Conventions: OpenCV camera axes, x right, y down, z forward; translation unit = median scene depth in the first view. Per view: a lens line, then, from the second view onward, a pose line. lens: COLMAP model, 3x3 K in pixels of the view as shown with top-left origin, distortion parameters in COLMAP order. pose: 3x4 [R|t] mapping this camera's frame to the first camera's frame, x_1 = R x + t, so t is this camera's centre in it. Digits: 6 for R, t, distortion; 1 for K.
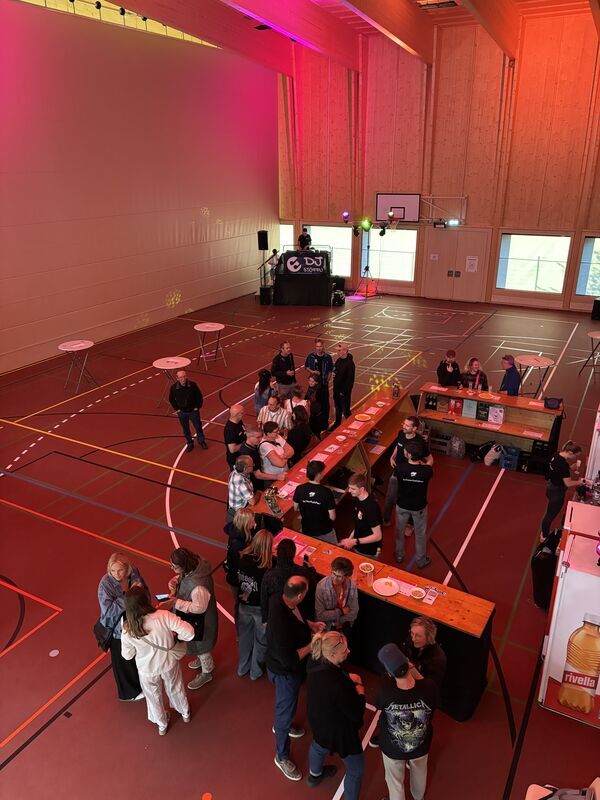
lens RADIAL K [[606.0, 0, 302.4], [0, 606.0, 405.5], [0, 0, 1]] dist [0.022077, -0.010298]
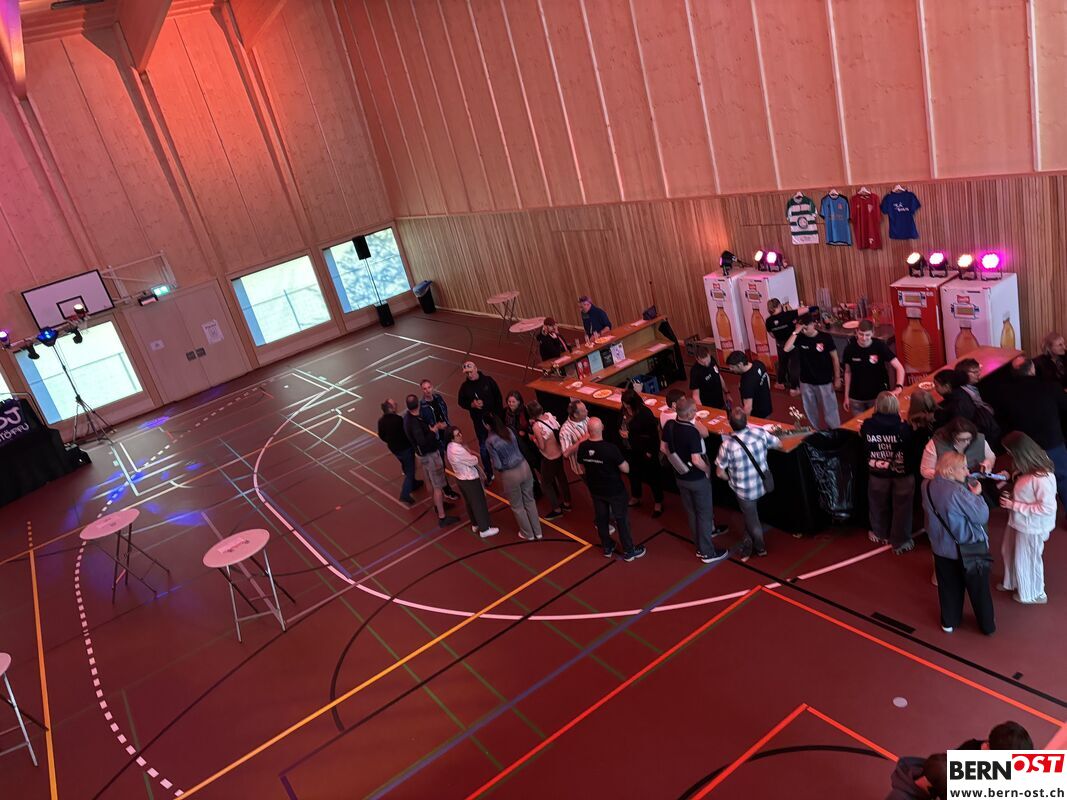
lens RADIAL K [[808.2, 0, 532.6], [0, 808.2, 393.1], [0, 0, 1]] dist [0.022077, -0.010298]
pose [[0.446203, -0.406666, 0.797199, -0.371735], [0.552094, 0.826167, 0.112428, -0.071471], [-0.704340, 0.389963, 0.593156, 0.185588]]
